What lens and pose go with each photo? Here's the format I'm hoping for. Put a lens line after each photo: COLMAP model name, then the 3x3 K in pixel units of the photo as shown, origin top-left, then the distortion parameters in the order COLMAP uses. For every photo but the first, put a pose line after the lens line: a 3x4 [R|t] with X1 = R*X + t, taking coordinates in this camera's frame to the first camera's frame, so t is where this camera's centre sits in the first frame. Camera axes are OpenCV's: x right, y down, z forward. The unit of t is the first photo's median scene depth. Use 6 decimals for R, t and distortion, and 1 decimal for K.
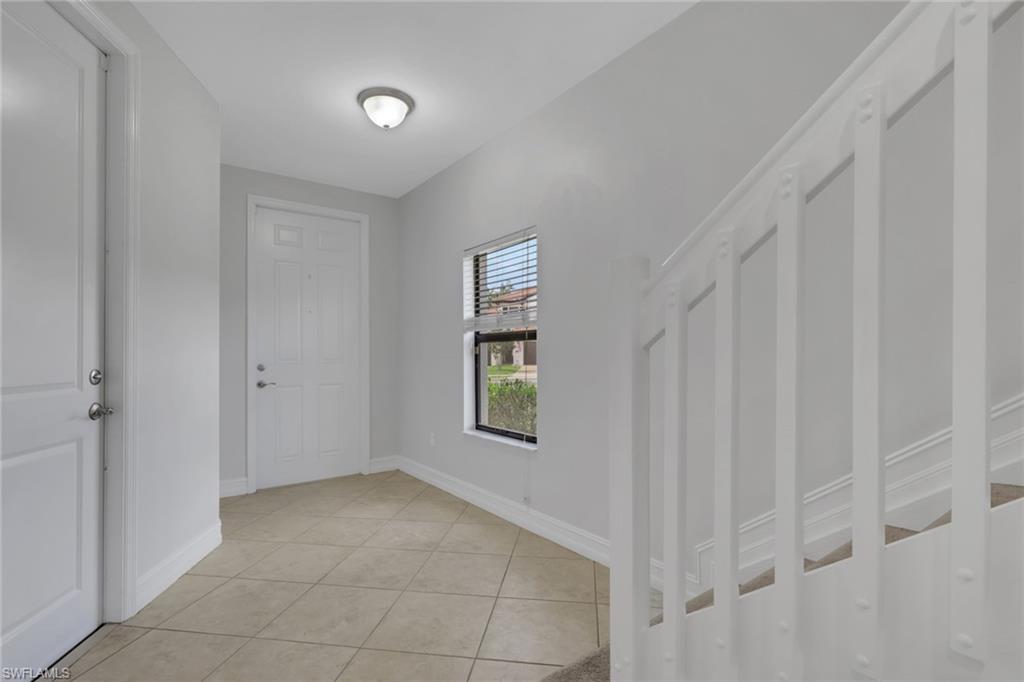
lens RADIAL K [[476.9, 0, 510.2], [0, 476.9, 350.8], [0, 0, 1]] dist [-0.001710, 0.000721]
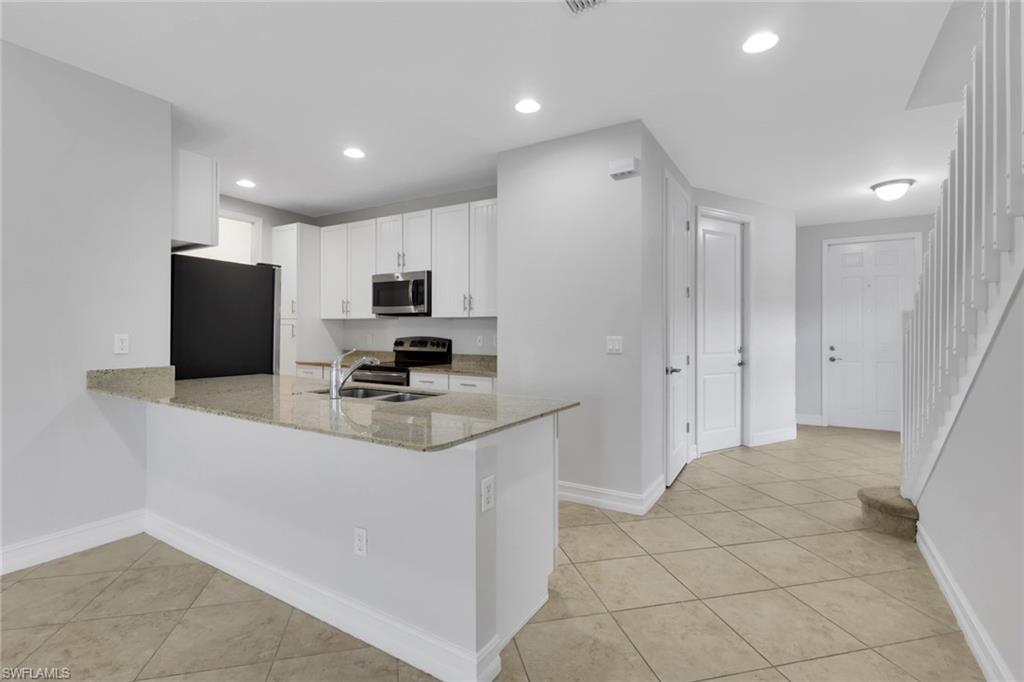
lens RADIAL K [[476.9, 0, 511.4], [0, 476.9, 335.2], [0, 0, 1]] dist [-0.001266, -0.000151]
pose [[0.375986, 0.004308, -0.926615, 1.033289], [0.006253, 0.999955, 0.007186, -0.050055], [0.926604, -0.008495, 0.375942, -1.093362]]
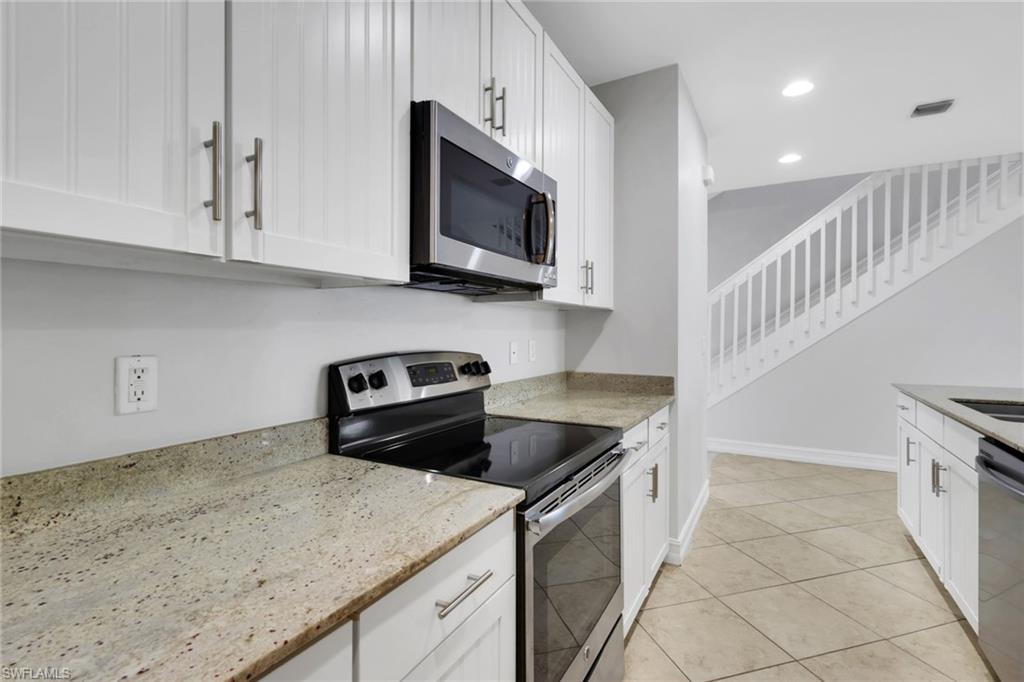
lens RADIAL K [[476.9, 0, 511.4], [0, 476.9, 335.2], [0, 0, 1]] dist [-0.001266, -0.000151]
pose [[0.903824, -0.000456, 0.427903, -1.646641], [-0.005043, 0.999919, 0.011716, -0.063768], [-0.427874, -0.012747, 0.903748, -1.388317]]
